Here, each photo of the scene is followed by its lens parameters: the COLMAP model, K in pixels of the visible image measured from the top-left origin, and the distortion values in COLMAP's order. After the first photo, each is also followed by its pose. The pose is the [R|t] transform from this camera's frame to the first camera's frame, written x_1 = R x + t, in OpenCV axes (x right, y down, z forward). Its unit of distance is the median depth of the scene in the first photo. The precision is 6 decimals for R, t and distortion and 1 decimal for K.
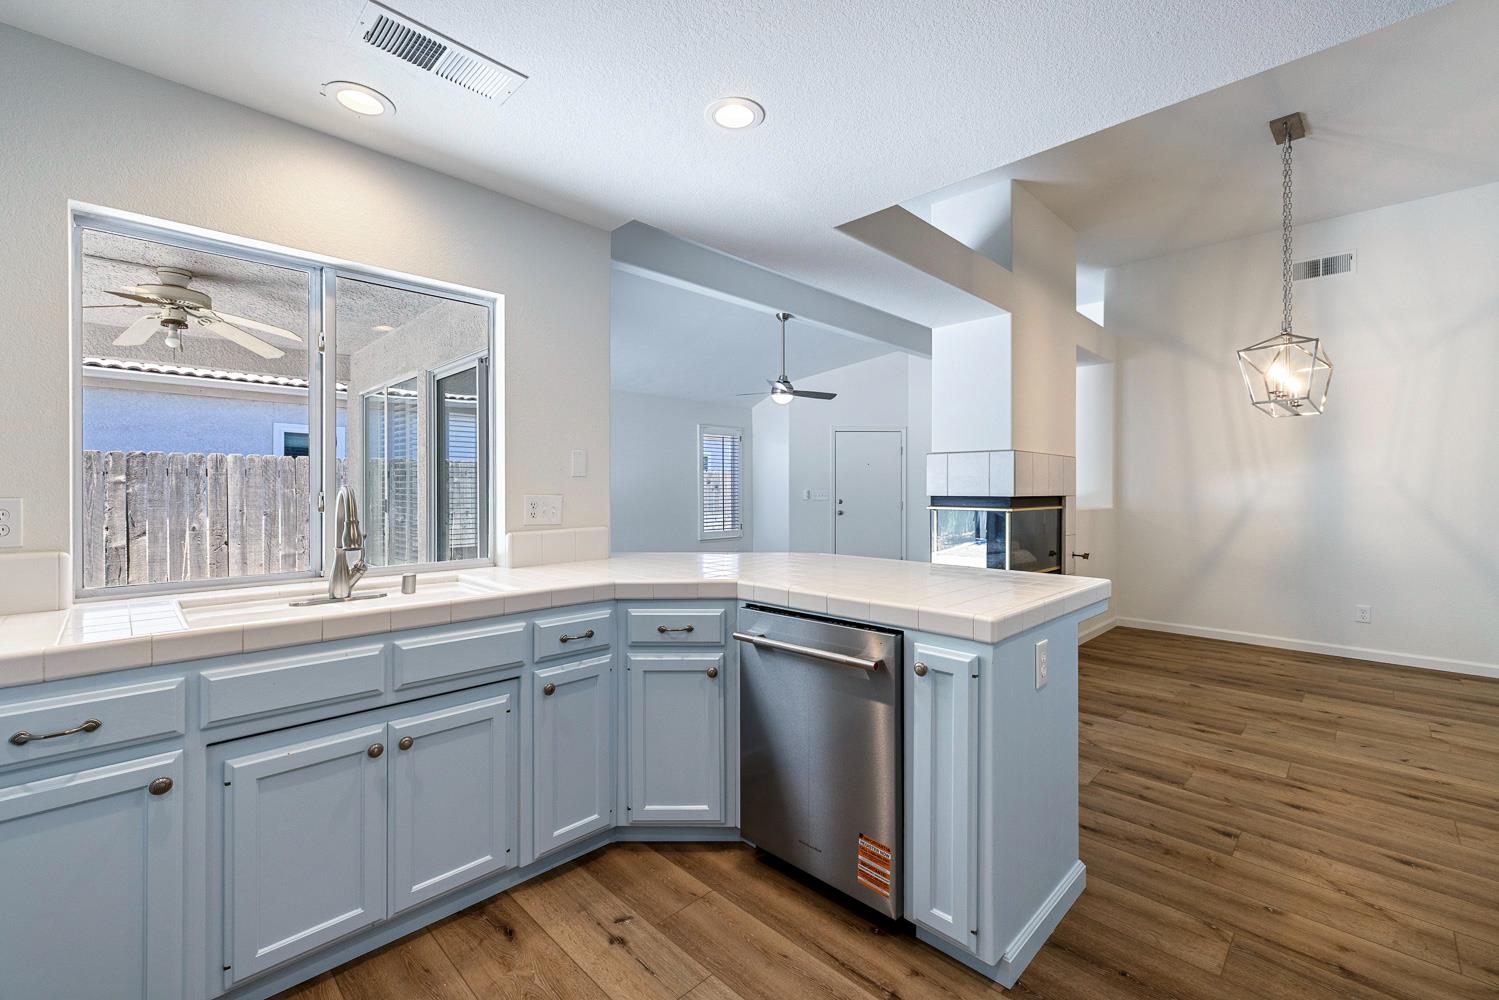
lens RADIAL K [[632.2, 0, 749.8], [0, 632.2, 487.2], [0, 0, 1]] dist [0.002181, -0.000025]
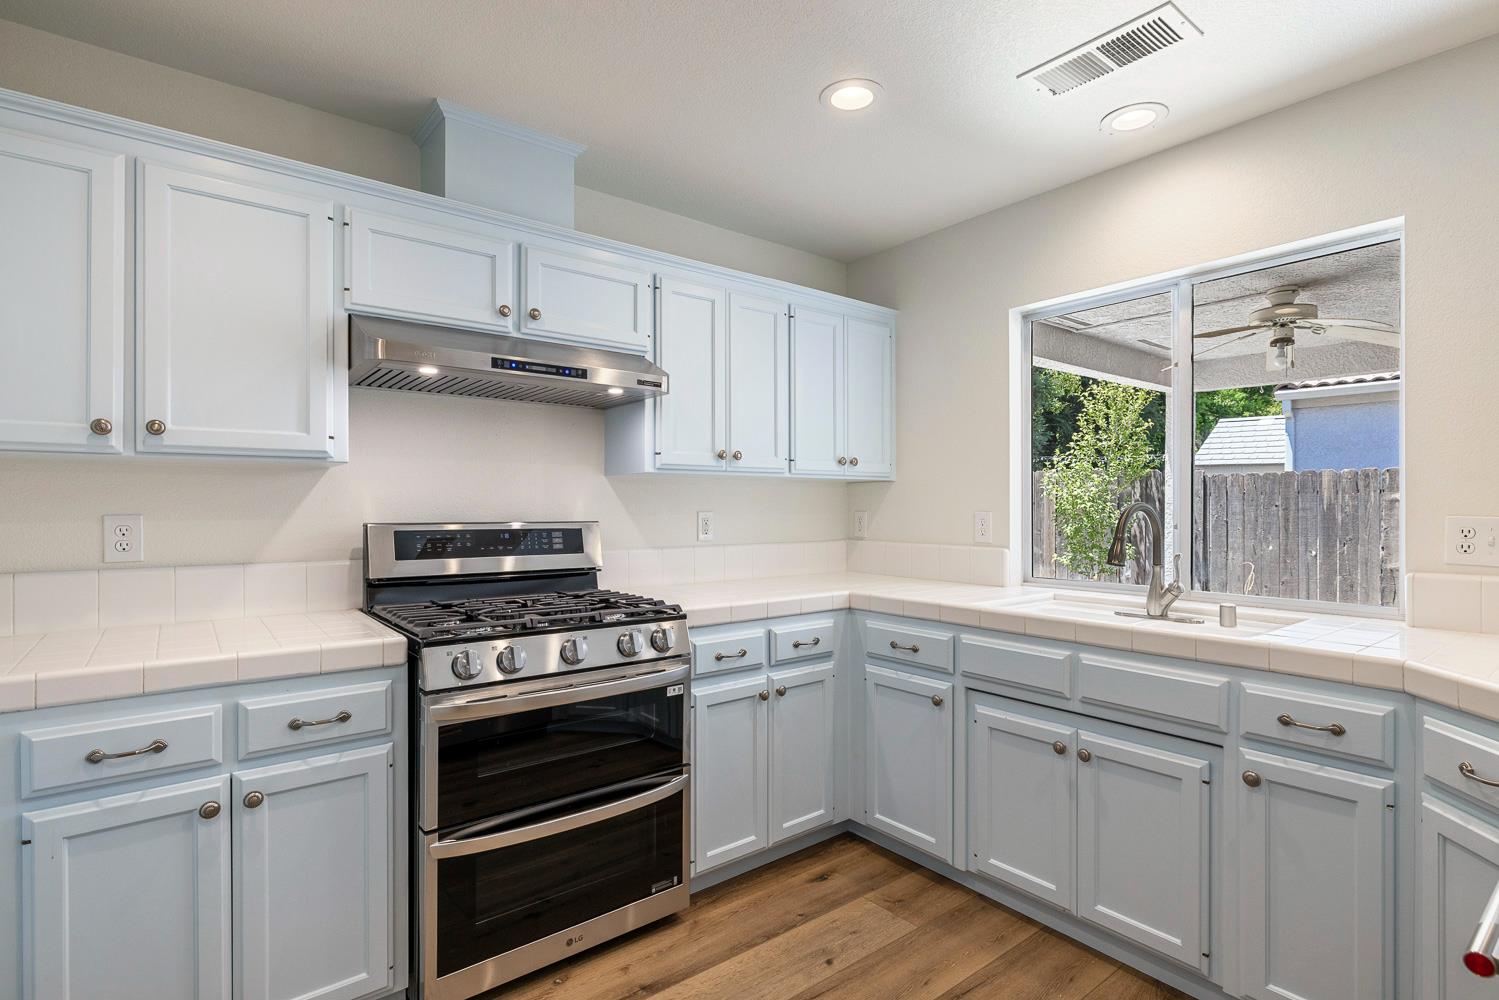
lens RADIAL K [[733.1, 0, 752.3], [0, 733.1, 506.1], [0, 0, 1]] dist [-0.002465, 0.000719]
pose [[-0.116194, -0.000564, -0.993226, 0.616443], [0.000877, 0.999999, -0.000670, 0.002909], [0.993226, -0.000949, -0.116193, 0.540270]]
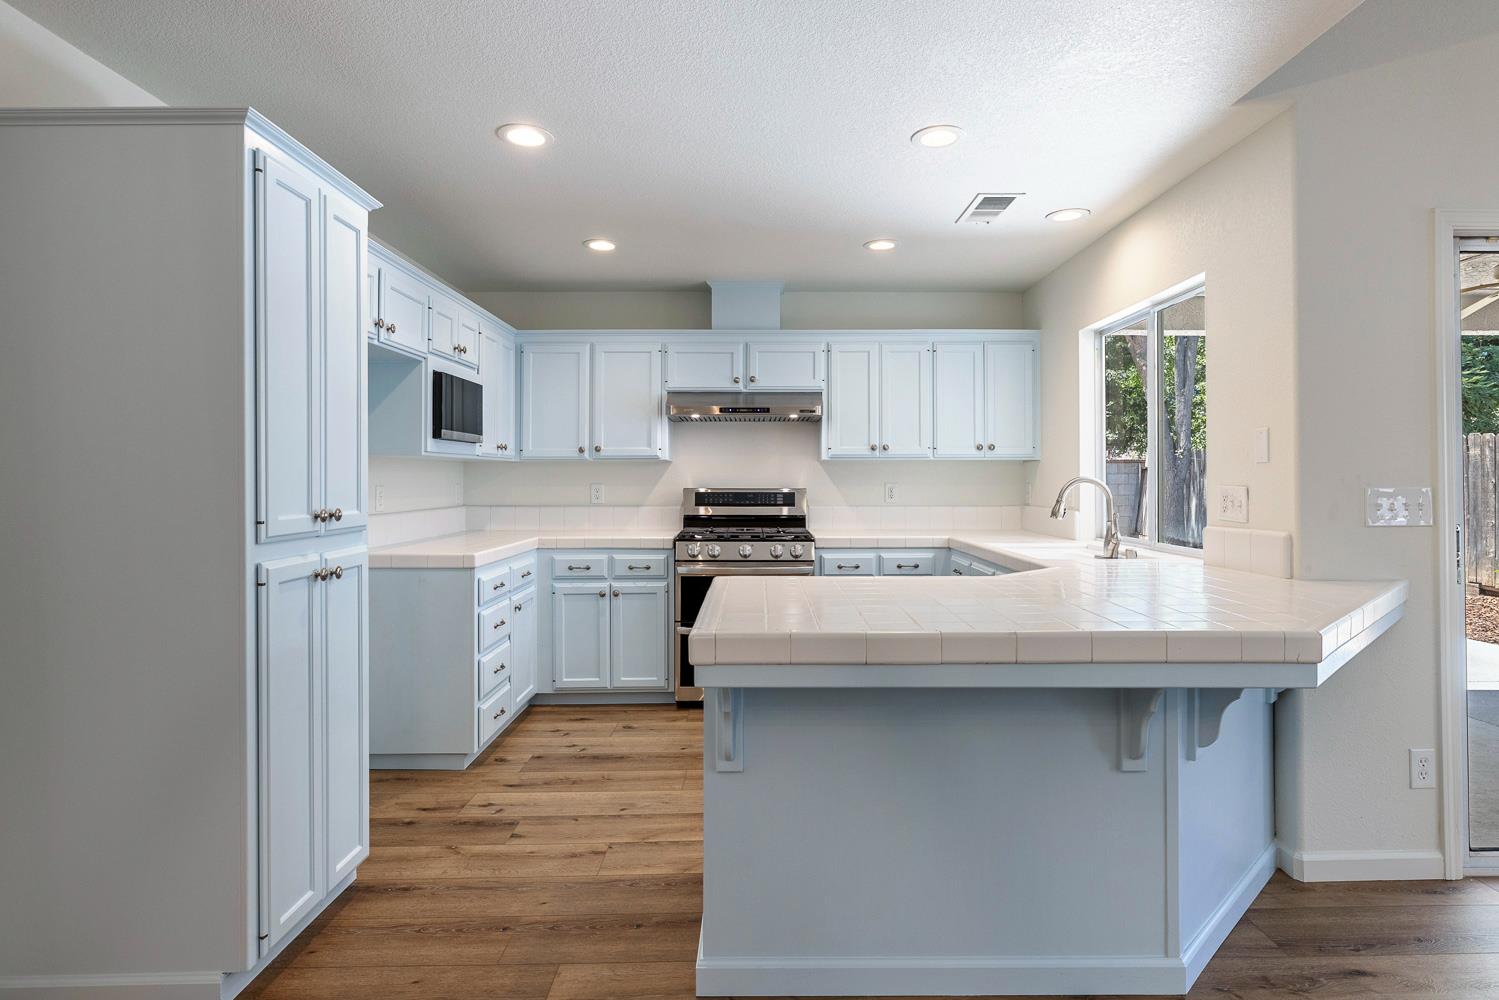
lens RADIAL K [[802.9, 0, 767.9], [0, 802.9, 471.3], [0, 0, 1]] dist [0.000726, 0.000823]
pose [[-0.698368, -0.007388, -0.715701, 1.221889], [0.002136, 0.999921, -0.012406, 0.006593], [0.715736, -0.010193, -0.698297, 1.822181]]
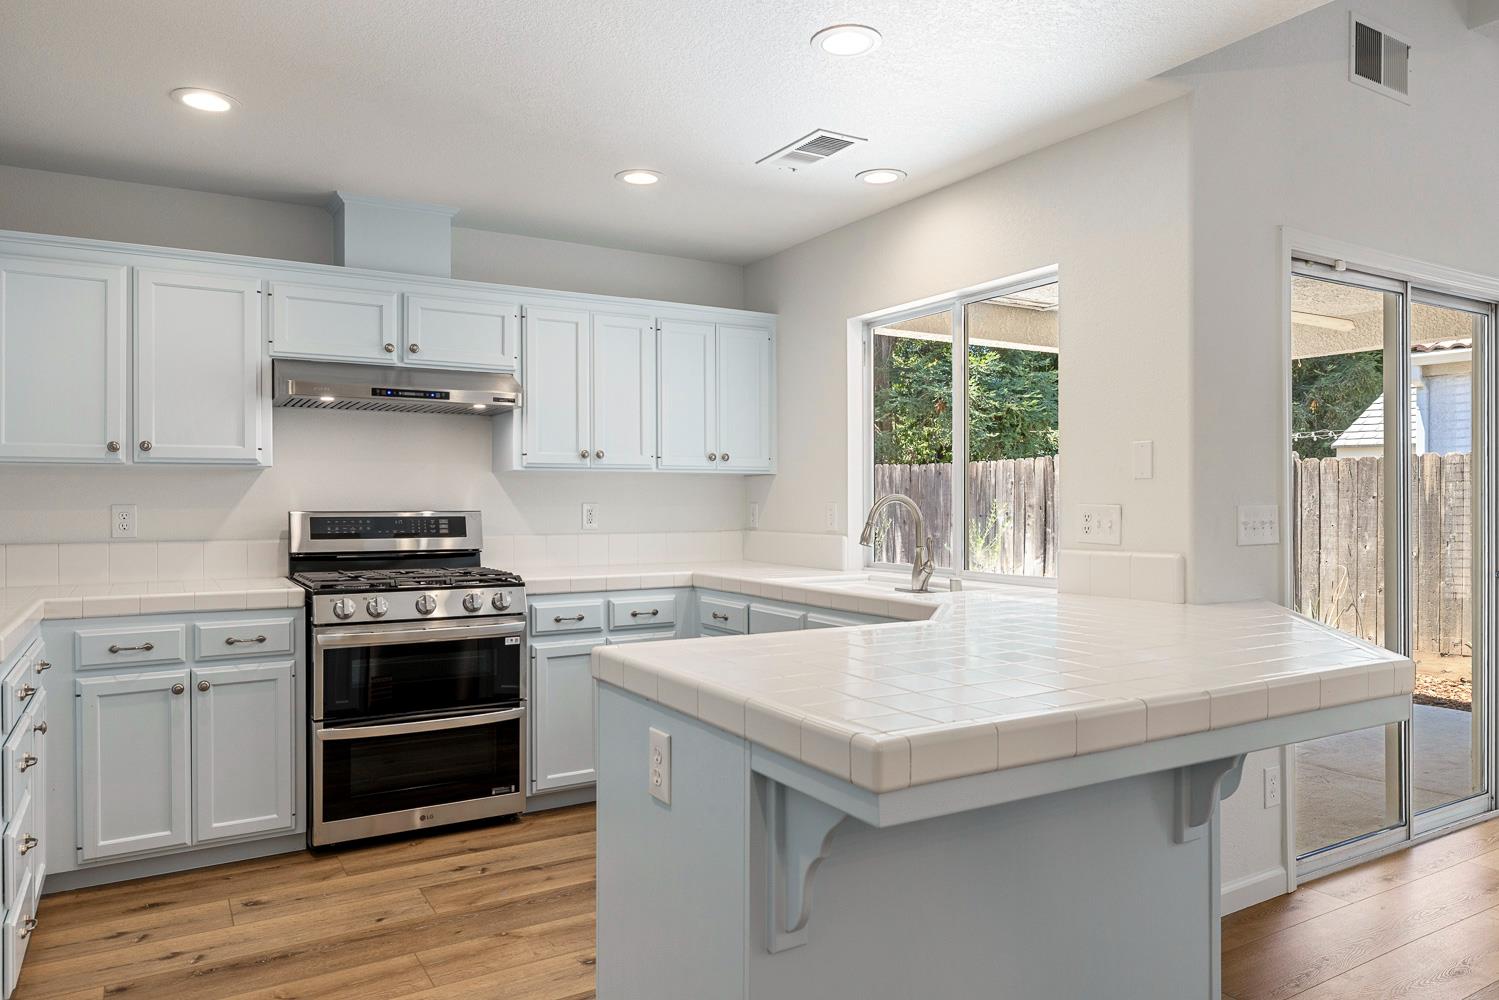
lens RADIAL K [[1001.2, 0, 749.5], [0, 1001.2, 500.0], [0, 0, 1]] dist [0.002073, 0.000962]
pose [[-0.246565, 0.000176, -0.969126, 1.324276], [0.002827, 0.999996, -0.000538, 0.008782], [0.969122, -0.002872, -0.246564, 1.242079]]
